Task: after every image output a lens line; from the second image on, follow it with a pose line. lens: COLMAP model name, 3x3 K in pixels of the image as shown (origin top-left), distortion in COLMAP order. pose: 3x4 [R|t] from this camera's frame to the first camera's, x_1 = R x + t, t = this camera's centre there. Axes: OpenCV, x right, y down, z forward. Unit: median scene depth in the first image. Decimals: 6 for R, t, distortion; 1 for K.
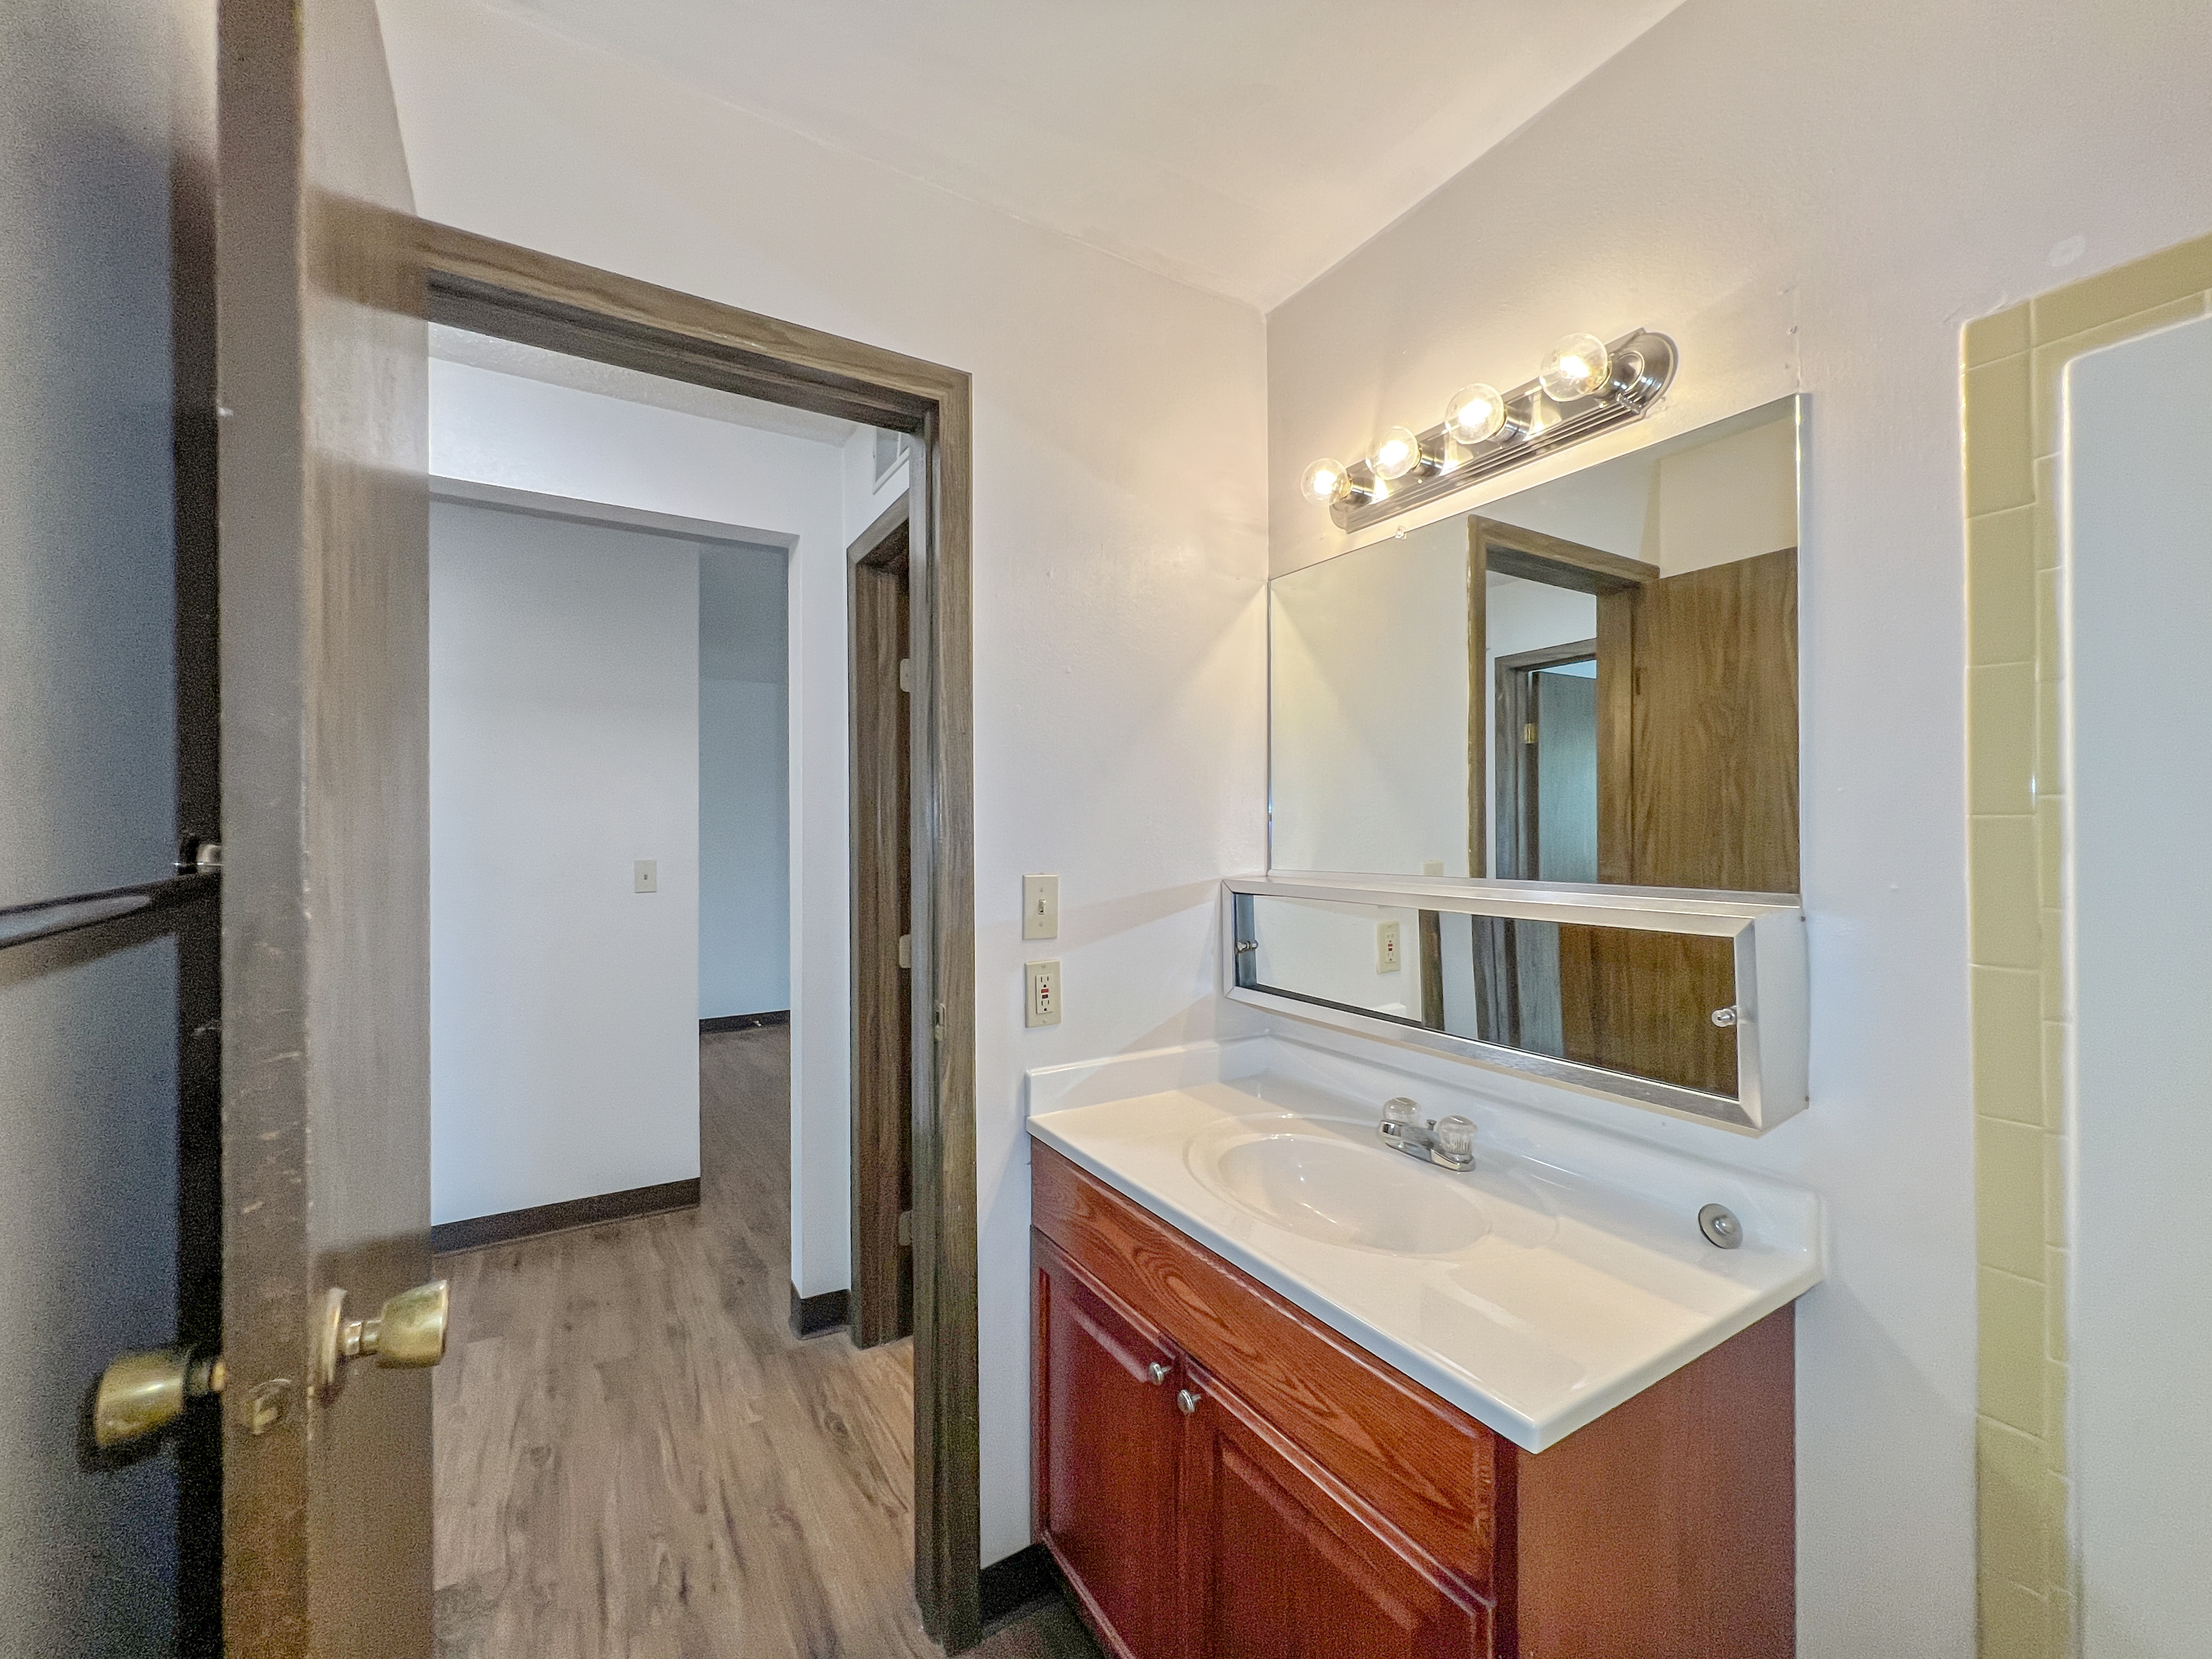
lens RADIAL K [[893.4, 0, 1102.2], [0, 893.4, 826.1], [0, 0, 1]] dist [0.001767, 0.000085]
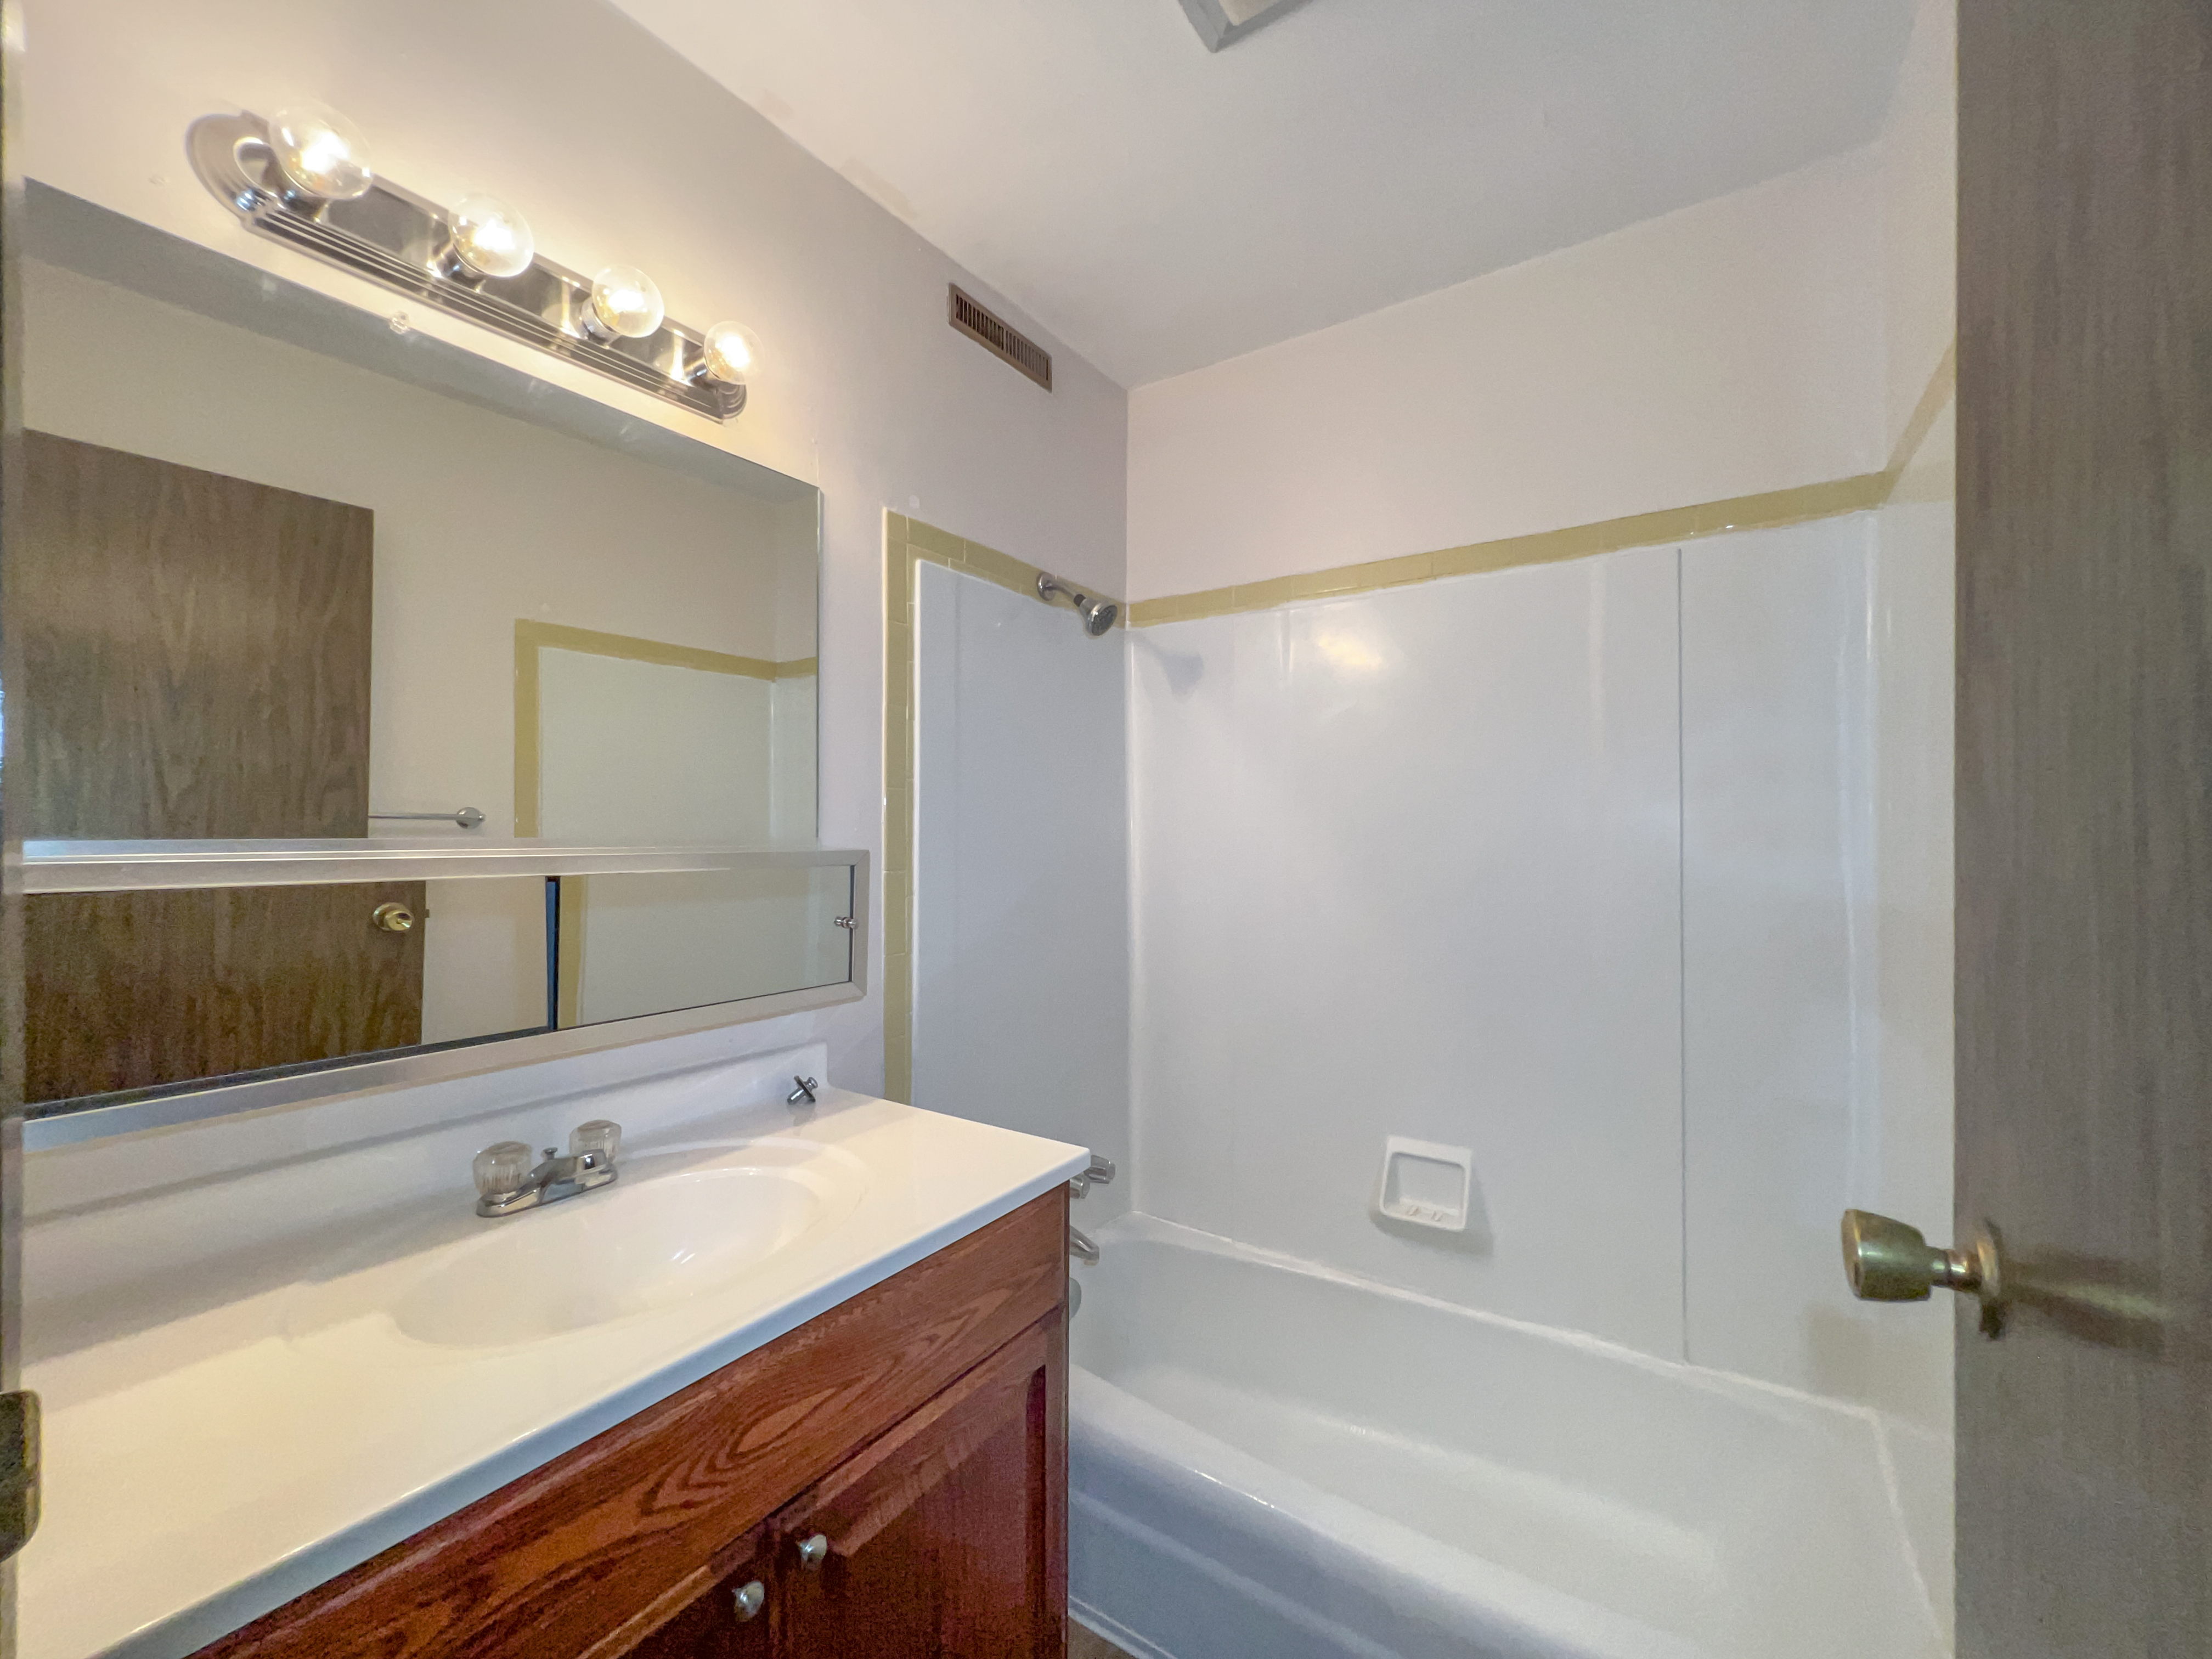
lens RADIAL K [[895.6, 0, 1101.2], [0, 895.6, 833.1], [0, 0, 1]] dist [-0.000626, 0.001407]
pose [[-0.417877, 0.009422, 0.908455, -0.626033], [0.000545, 0.999949, -0.010121, 0.074212], [-0.908504, -0.003734, -0.417860, 1.041168]]
